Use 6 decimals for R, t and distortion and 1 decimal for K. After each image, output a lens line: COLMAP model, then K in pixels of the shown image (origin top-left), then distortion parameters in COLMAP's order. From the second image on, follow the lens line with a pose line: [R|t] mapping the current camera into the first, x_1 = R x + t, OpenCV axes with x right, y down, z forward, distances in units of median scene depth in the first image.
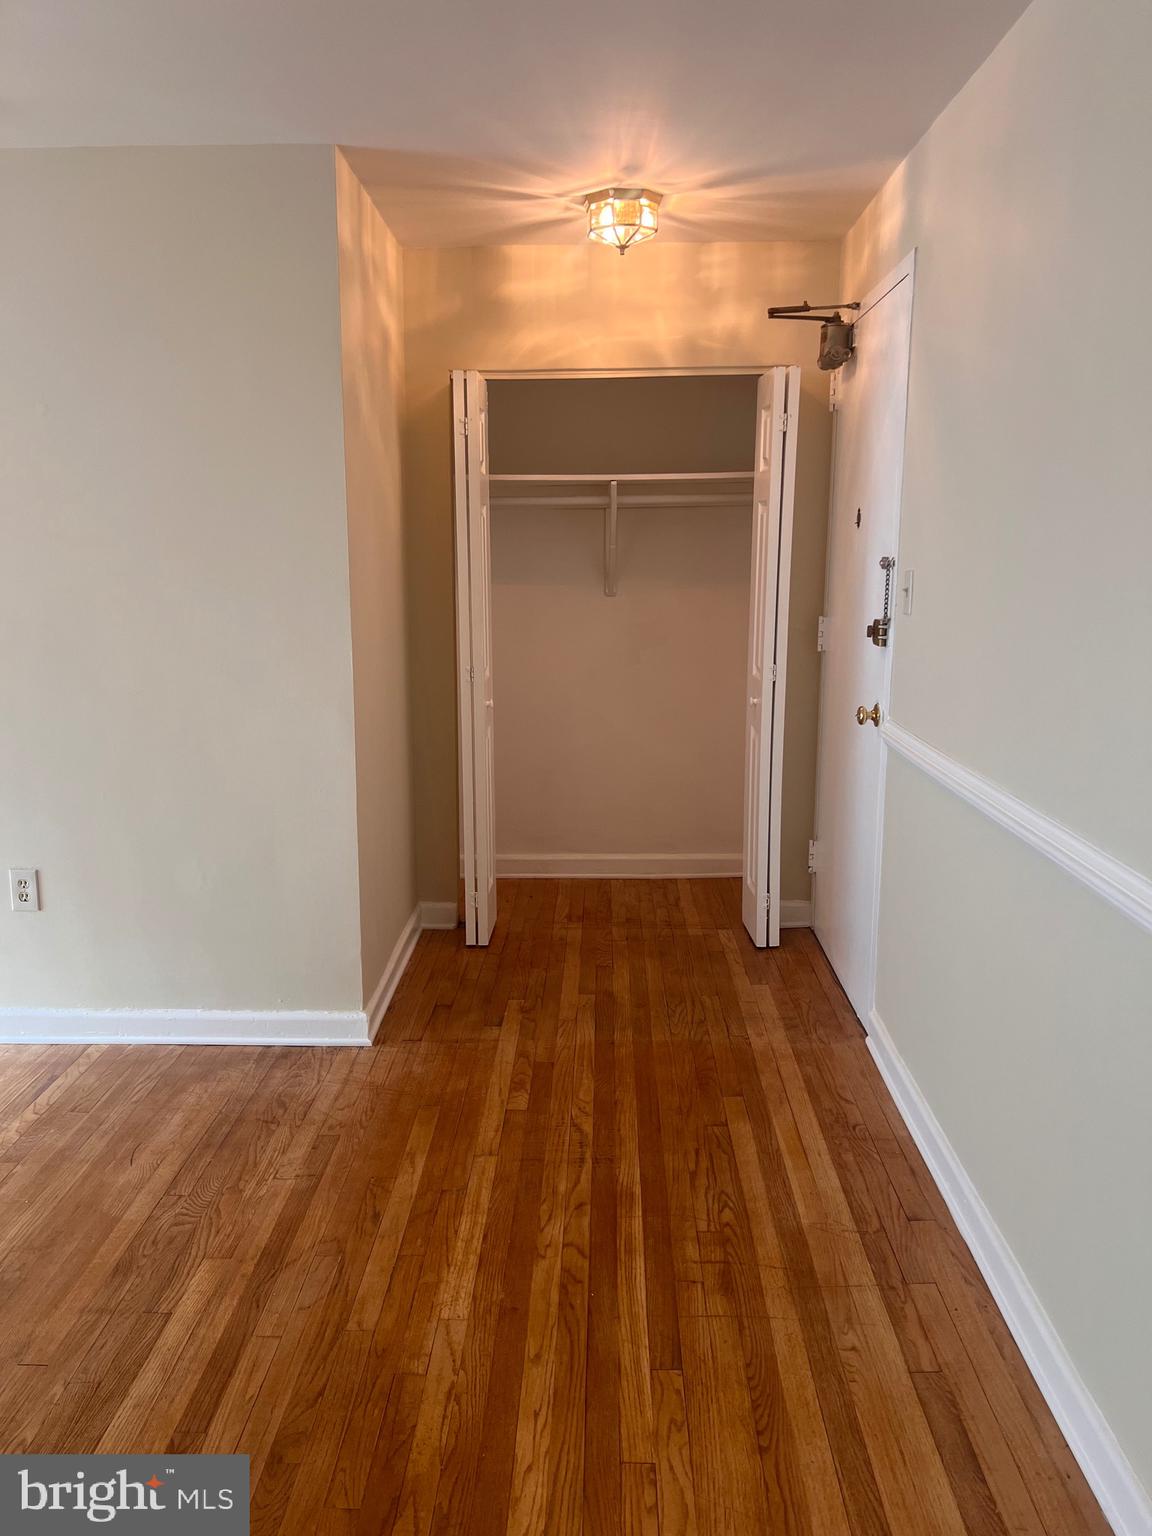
lens RADIAL K [[1149.5, 0, 555.1], [0, 1149.5, 766.4], [0, 0, 1]] dist [0.051867, -0.053788]
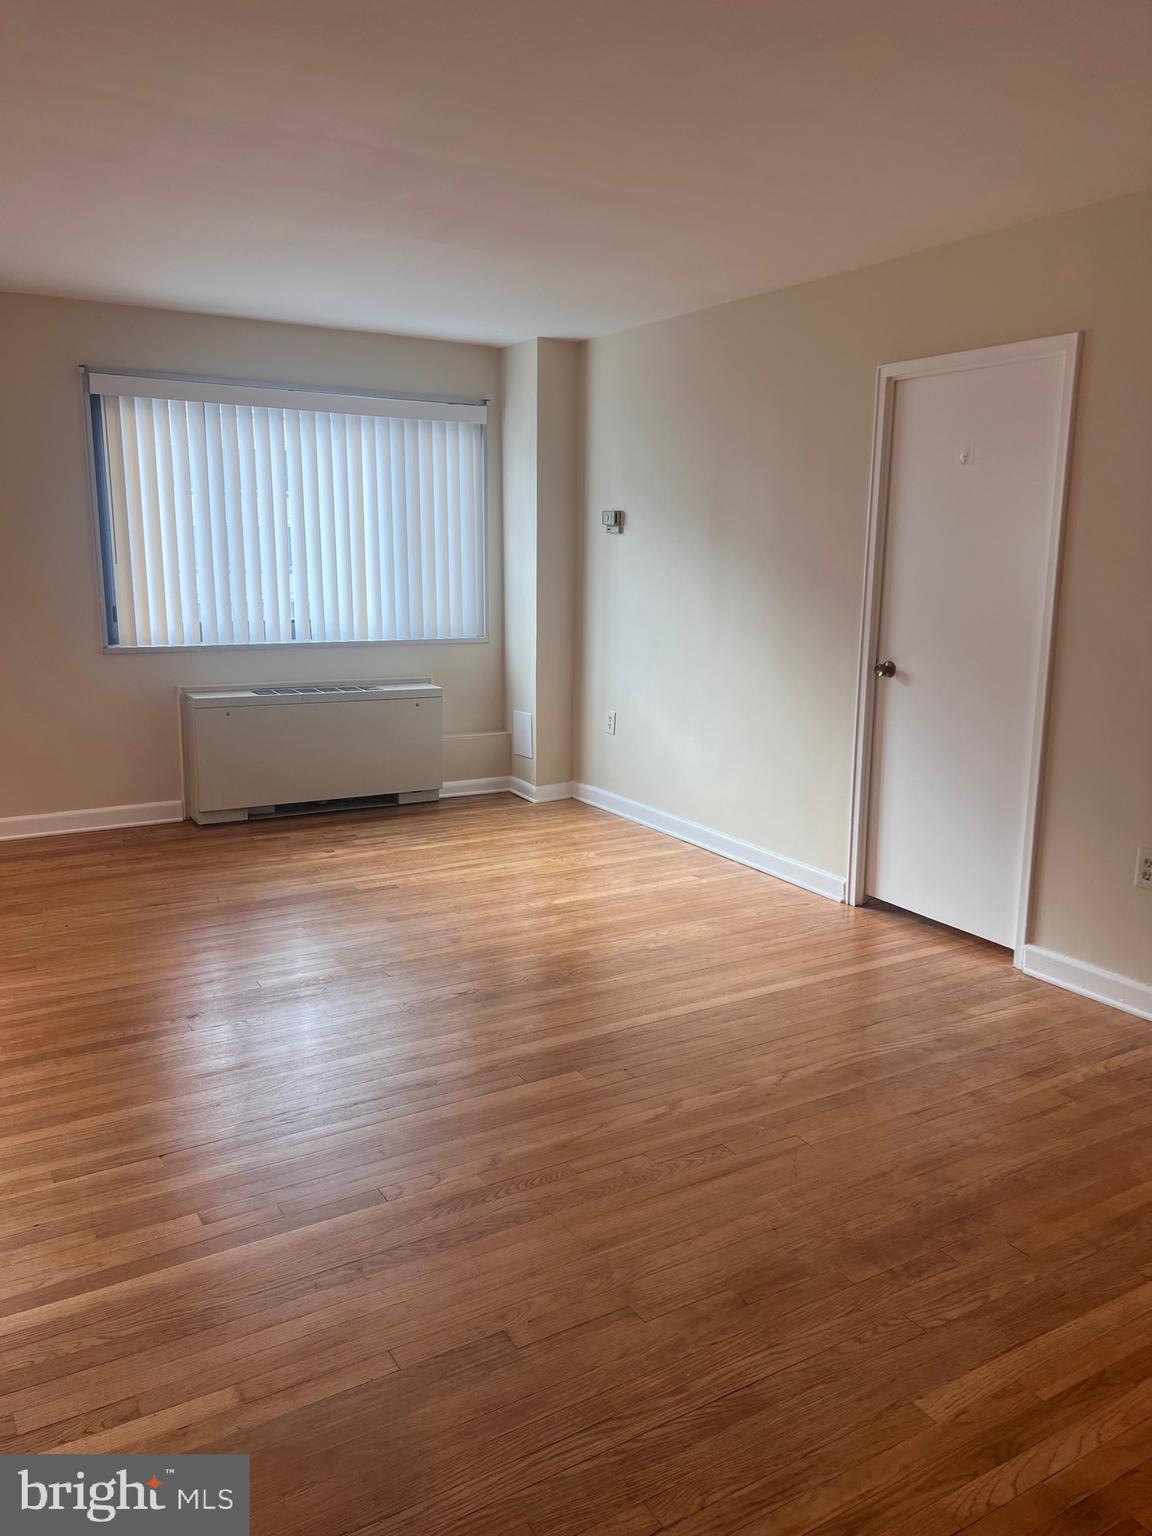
lens RADIAL K [[1149.5, 0, 581.5], [0, 1149.5, 764.0], [0, 0, 1]] dist [0.051867, -0.053788]
pose [[0.547881, 0.163113, -0.820500, 0.131112], [-0.167315, 0.982355, 0.083567, 0.012099], [0.819654, 0.091498, 0.565505, -0.038373]]
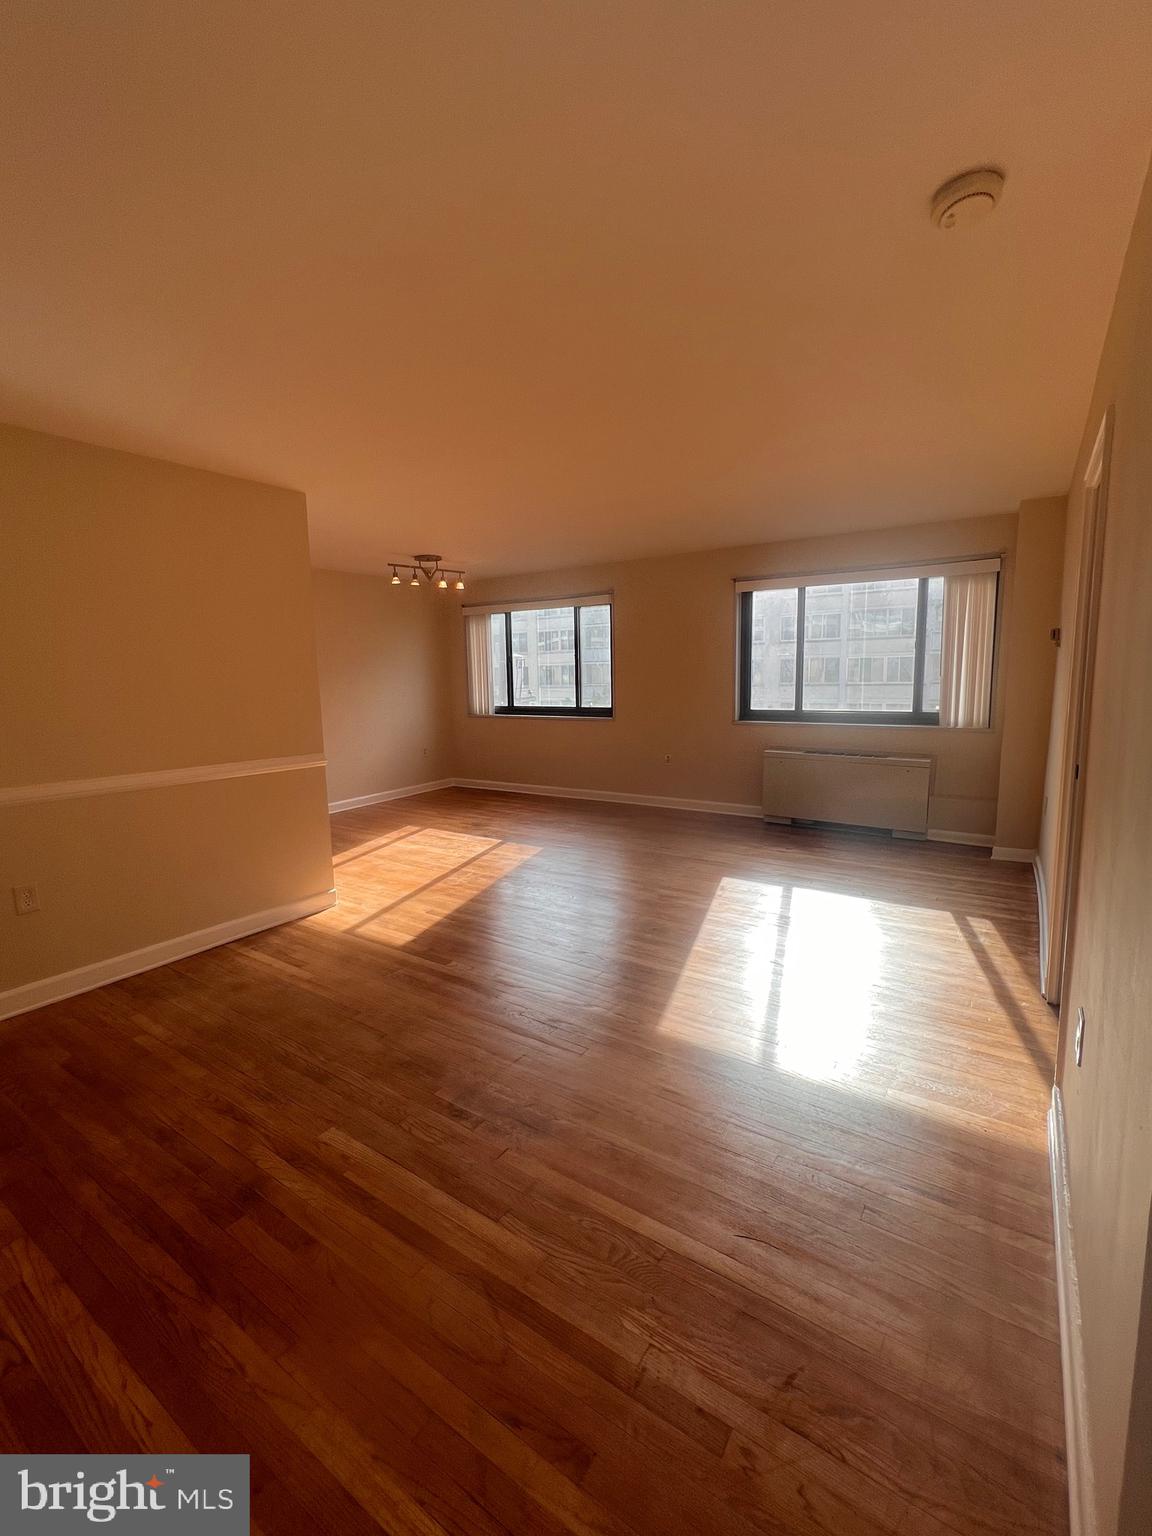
lens RADIAL K [[657.4, 0, 577.5], [0, 657.4, 765.1], [0, 0, 1]] dist [-0.002150, -0.000252]
pose [[-0.523479, 0.130938, -0.841918, 0.146053], [-0.140367, 0.961367, 0.236791, -0.176326], [0.840397, 0.242132, -0.484876, 1.014068]]
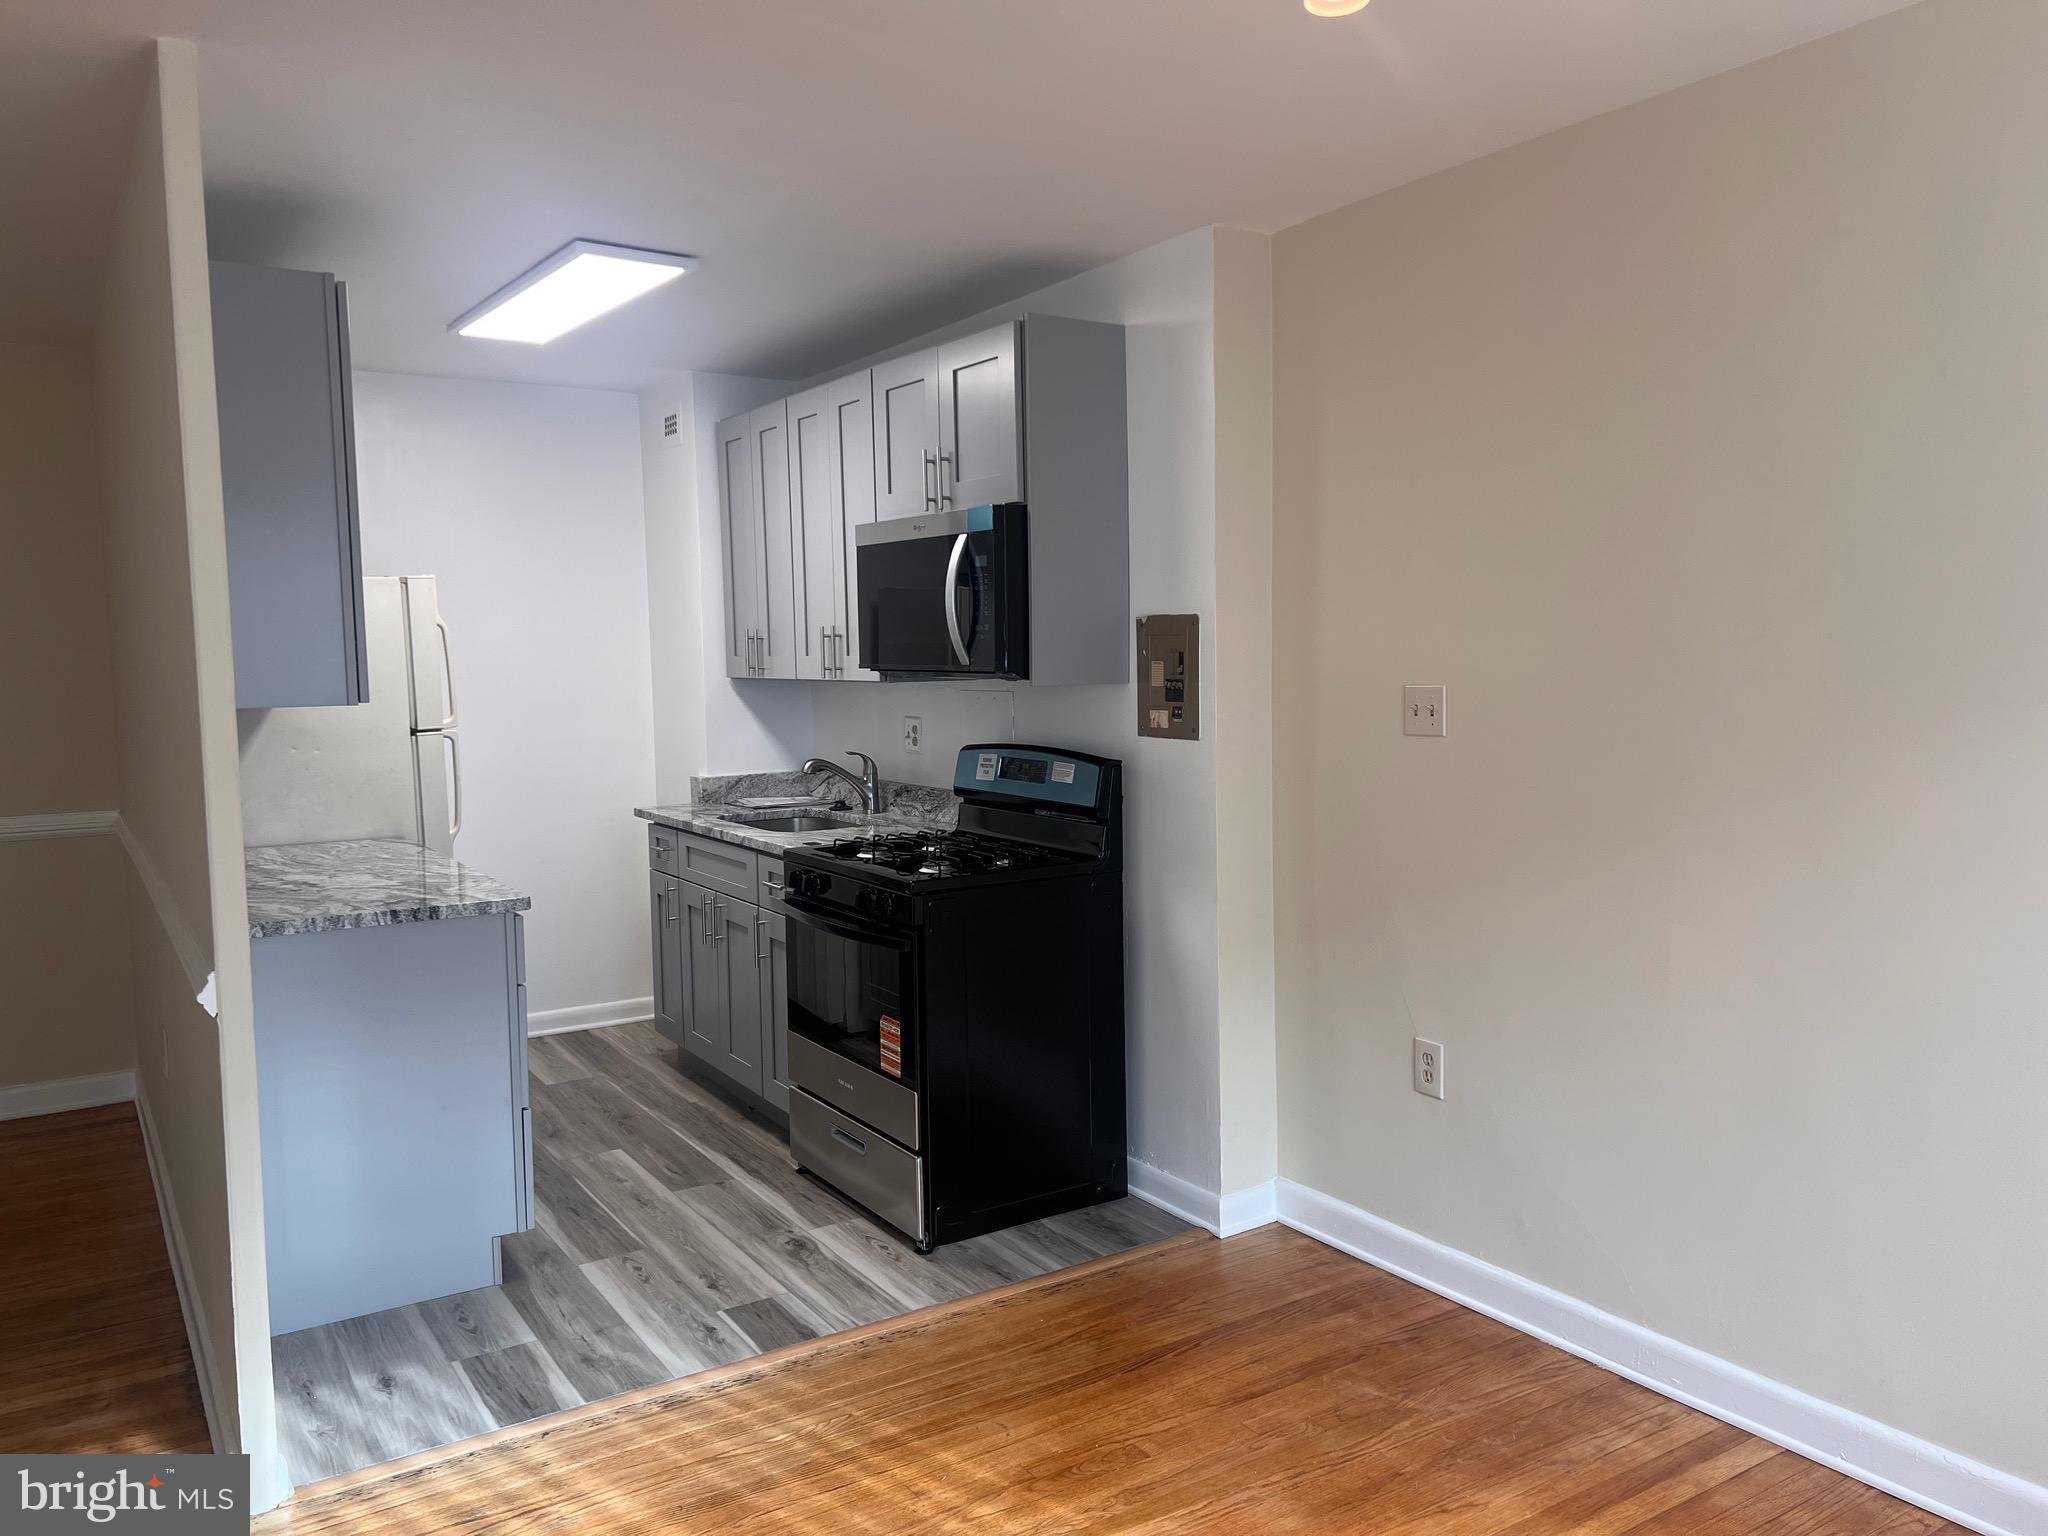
lens RADIAL K [[1532.6, 0, 1037.3], [0, 1532.6, 777.8], [0, 0, 1]] dist [0.051867, -0.053788]
pose [[-0.580228, -0.060141, 0.812231, -1.729807], [0.170371, 0.966244, 0.193252, -0.002465], [-0.796435, 0.250510, -0.550395, -0.013674]]
